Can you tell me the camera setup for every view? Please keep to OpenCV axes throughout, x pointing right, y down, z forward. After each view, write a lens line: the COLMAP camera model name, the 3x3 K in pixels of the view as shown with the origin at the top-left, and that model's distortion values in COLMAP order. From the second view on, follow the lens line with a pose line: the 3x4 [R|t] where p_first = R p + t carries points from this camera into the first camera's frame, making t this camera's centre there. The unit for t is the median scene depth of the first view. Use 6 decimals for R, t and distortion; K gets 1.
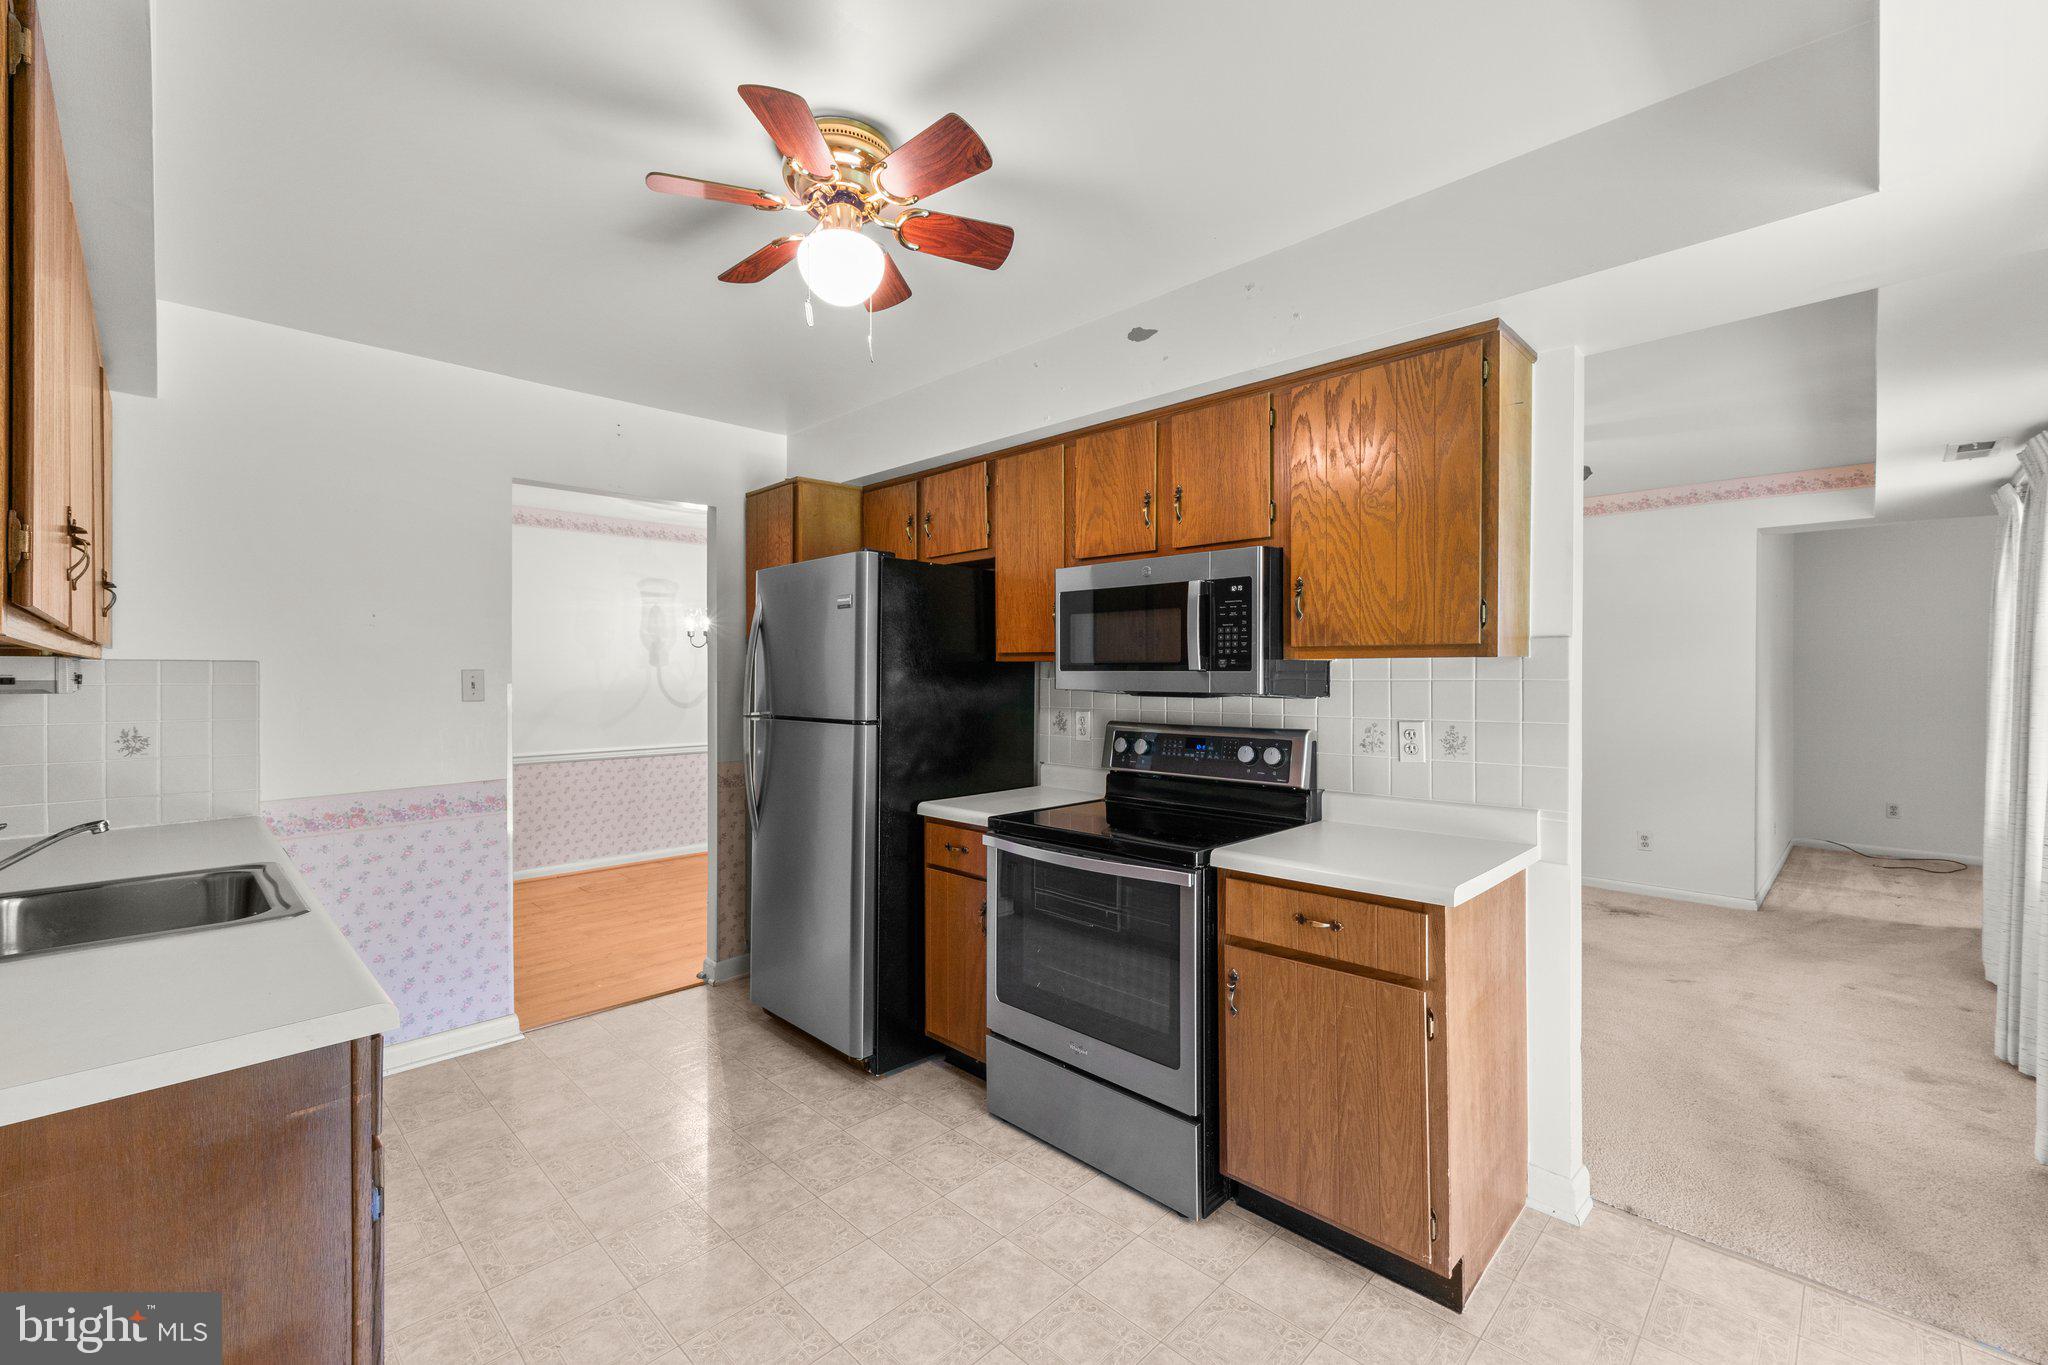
lens RADIAL K [[861.9, 0, 1015.9], [0, 861.9, 681.6], [0, 0, 1]] dist [0.011230, -0.000527]
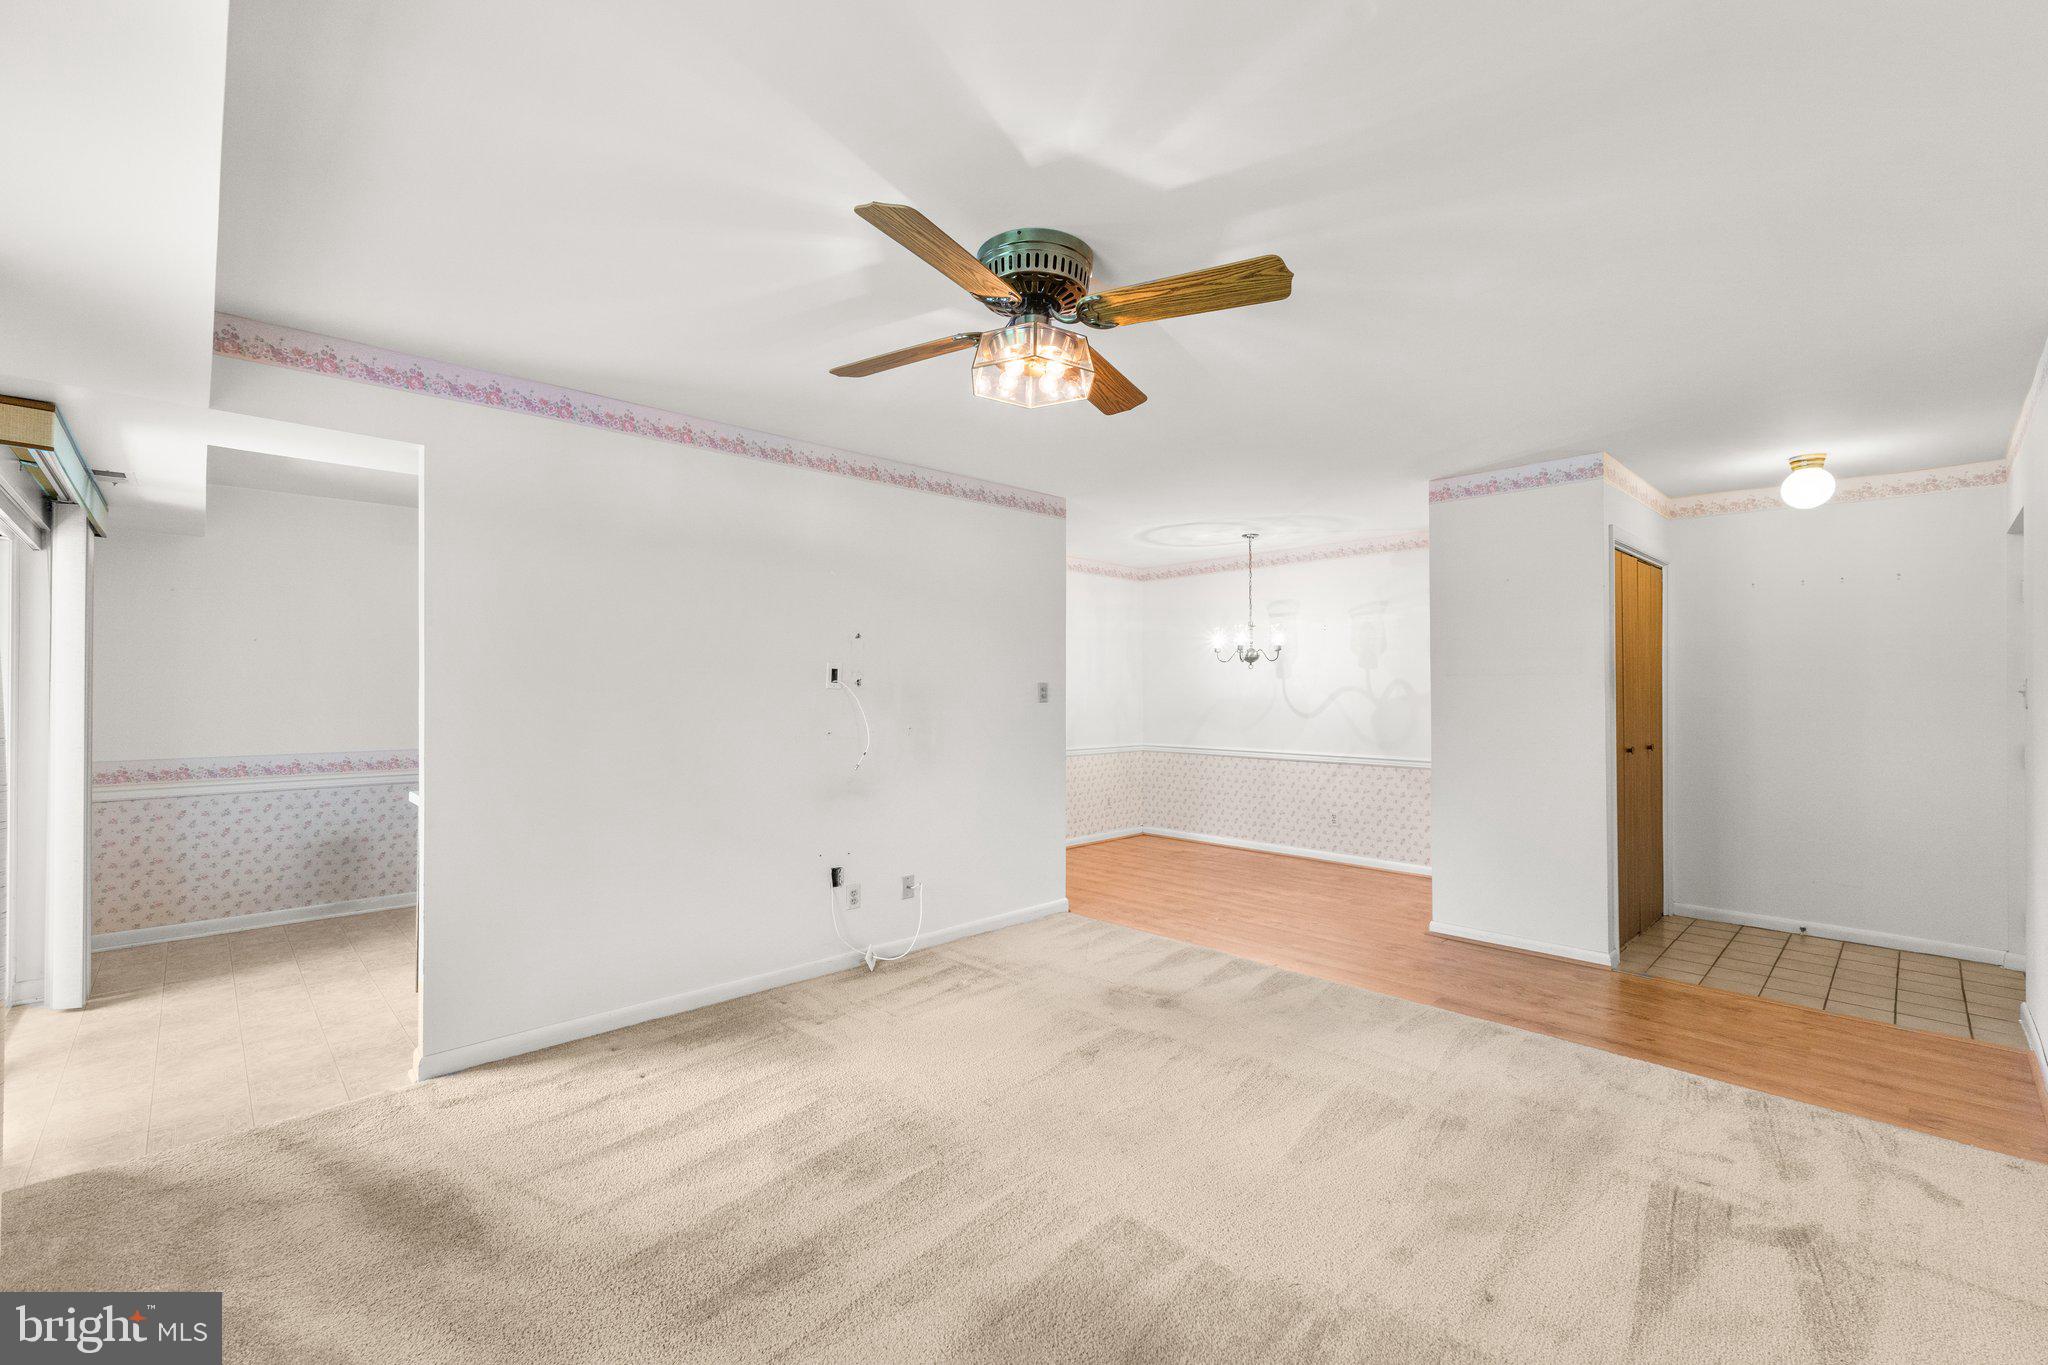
lens RADIAL K [[861.9, 0, 1020.9], [0, 861.9, 682.6], [0, 0, 1]] dist [0.011230, -0.000527]
pose [[-0.021655, -0.006573, -0.999744, 1.341618], [-0.004419, 0.999969, -0.006478, -0.008202], [0.999756, 0.004278, -0.021683, 1.316042]]
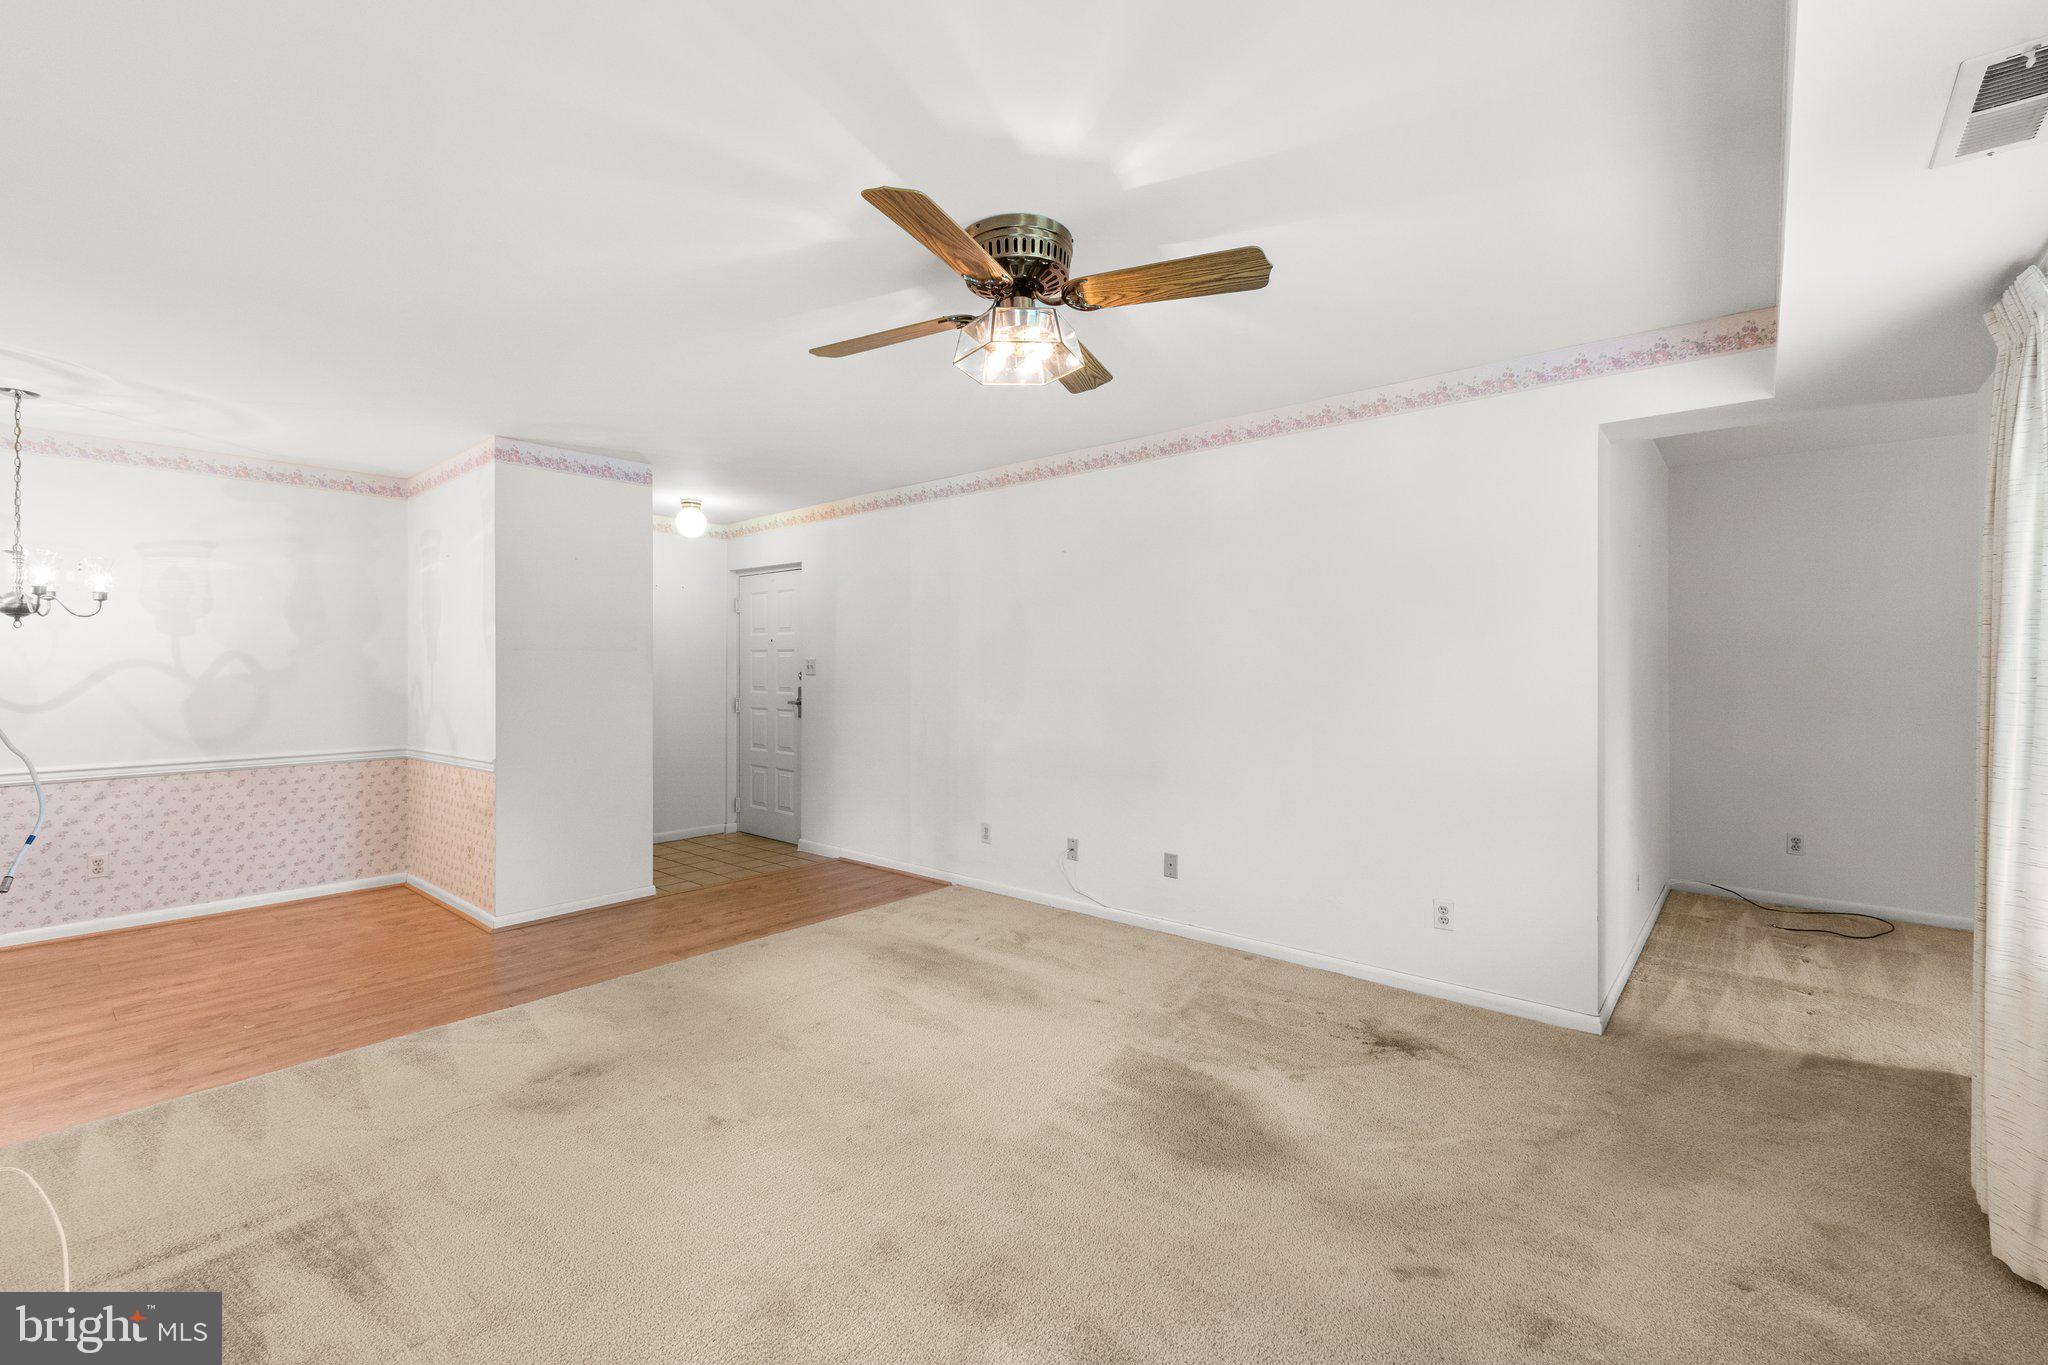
lens RADIAL K [[861.9, 0, 1019.9], [0, 861.9, 664.9], [0, 0, 1]] dist [0.011230, -0.000527]
pose [[0.997583, 0.000392, 0.069478, 0.376724], [-0.000017, 0.999985, -0.005398, 0.000819], [-0.069479, 0.005384, 0.997569, 0.389301]]
